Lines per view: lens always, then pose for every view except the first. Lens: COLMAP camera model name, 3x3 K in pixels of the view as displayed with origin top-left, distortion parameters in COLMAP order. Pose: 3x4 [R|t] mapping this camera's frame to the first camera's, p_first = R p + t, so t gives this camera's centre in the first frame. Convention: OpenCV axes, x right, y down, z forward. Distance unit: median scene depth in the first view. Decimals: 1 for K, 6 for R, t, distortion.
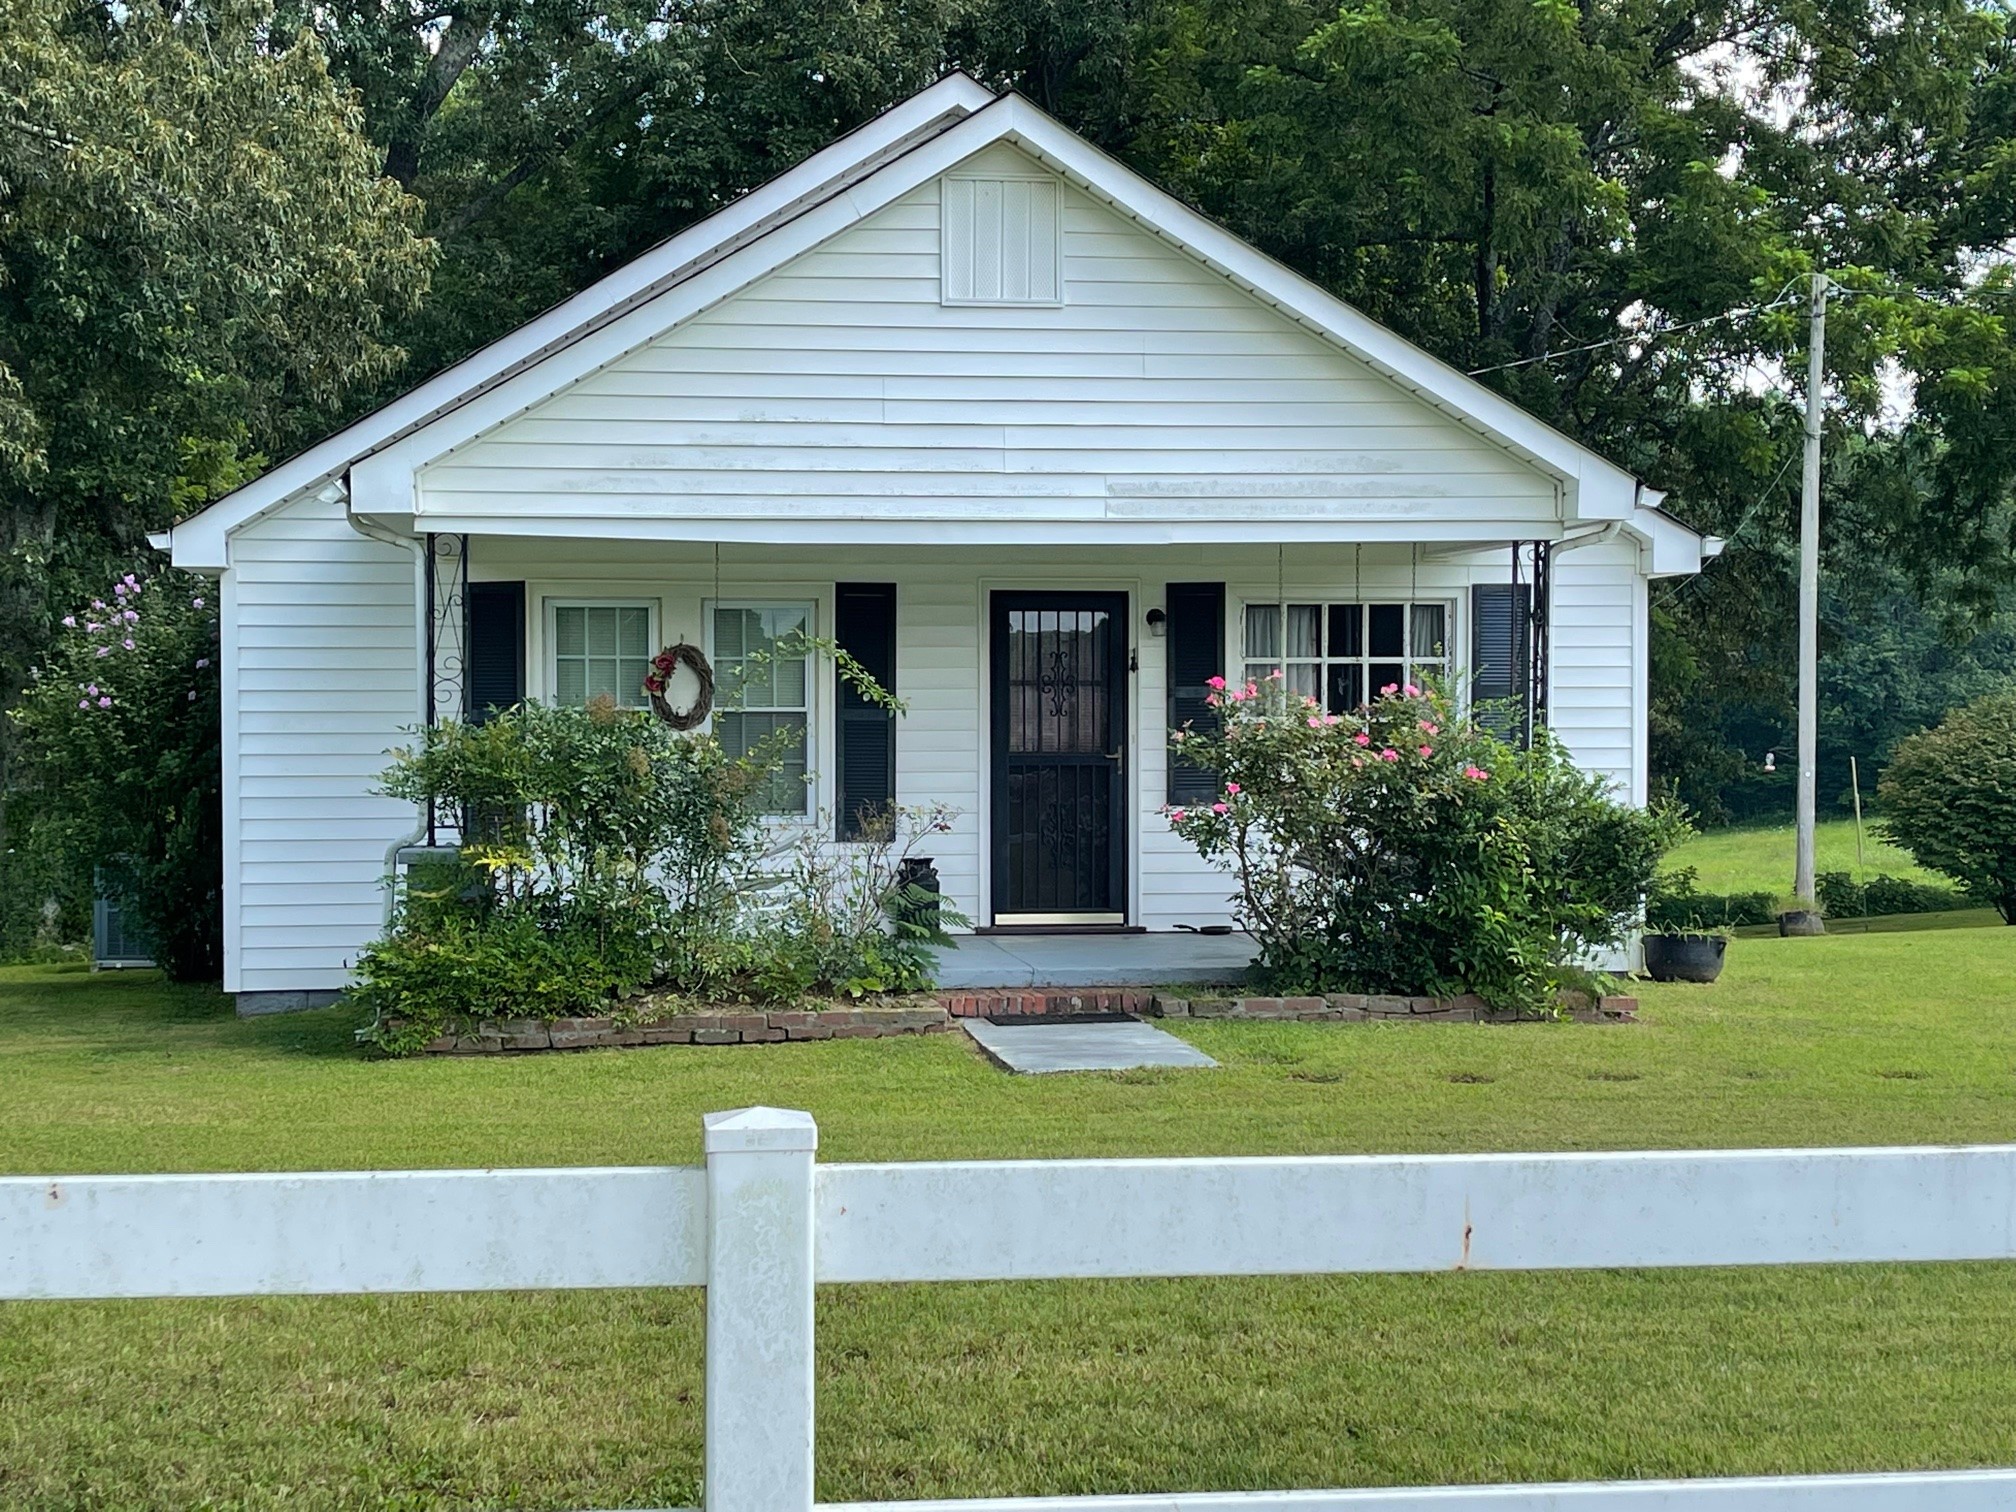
lens RADIAL K [[3156.3, 0, 1009.6], [0, 3156.3, 786.2], [0, 0, 1]] dist [0.181270, -0.766041]
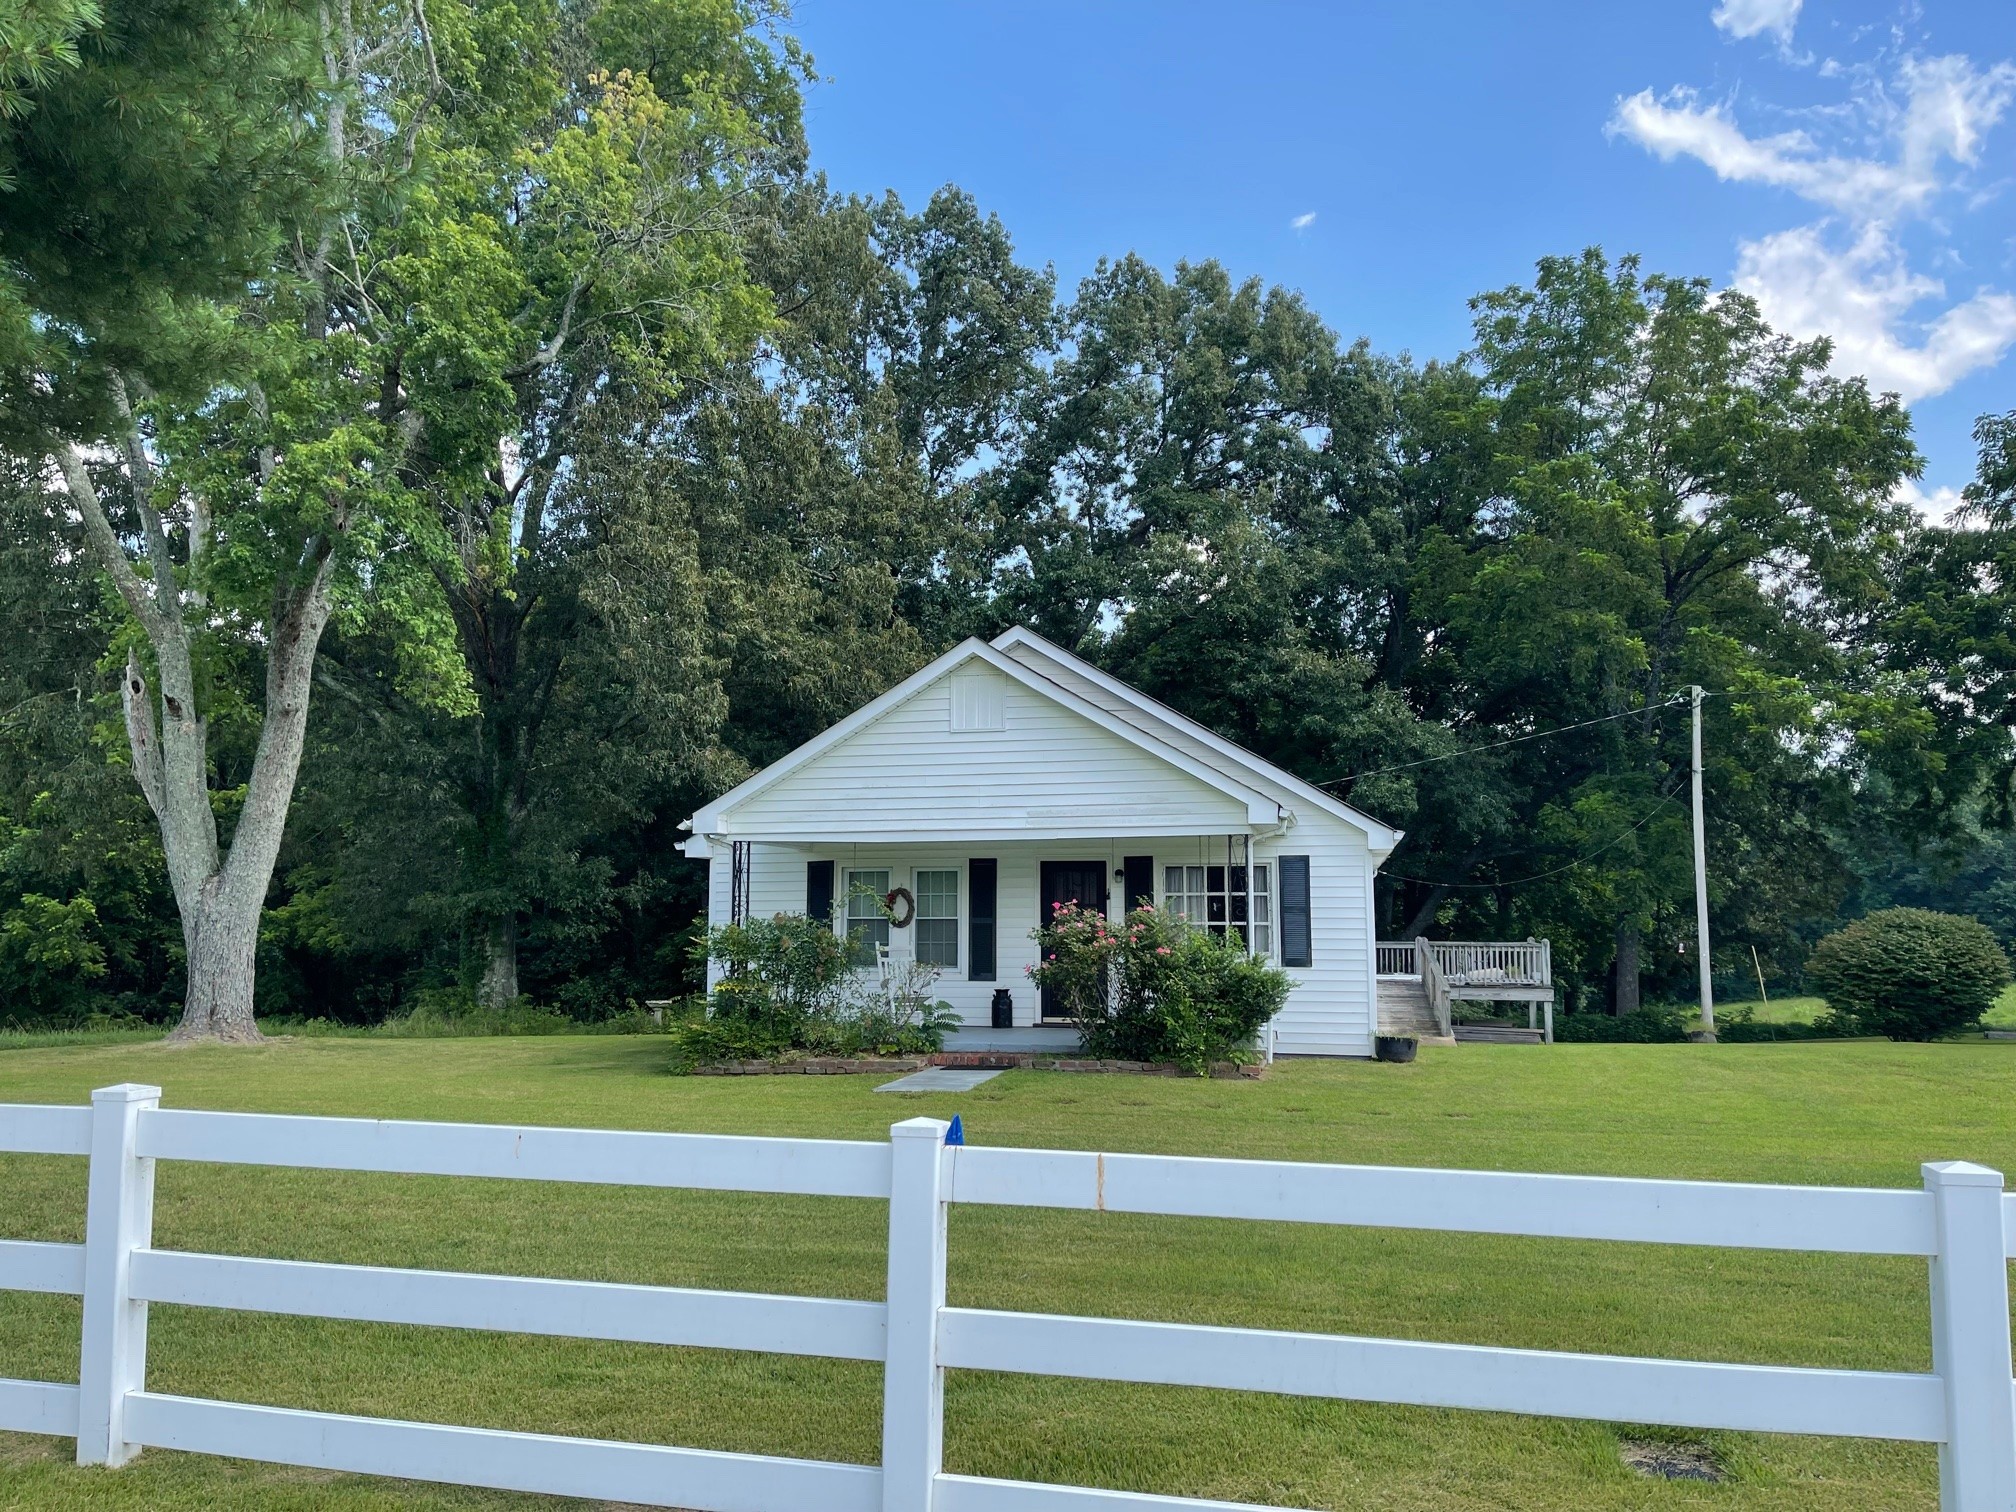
lens RADIAL K [[1541.5, 0, 1007.6], [0, 1541.5, 744.6], [0, 0, 1]] dist [0.040019, -0.004463]
pose [[0.935446, -0.040213, -0.351175, 0.335772], [-0.007705, 0.990952, -0.133998, -0.001175], [0.353386, 0.128054, 0.926672, 0.028760]]
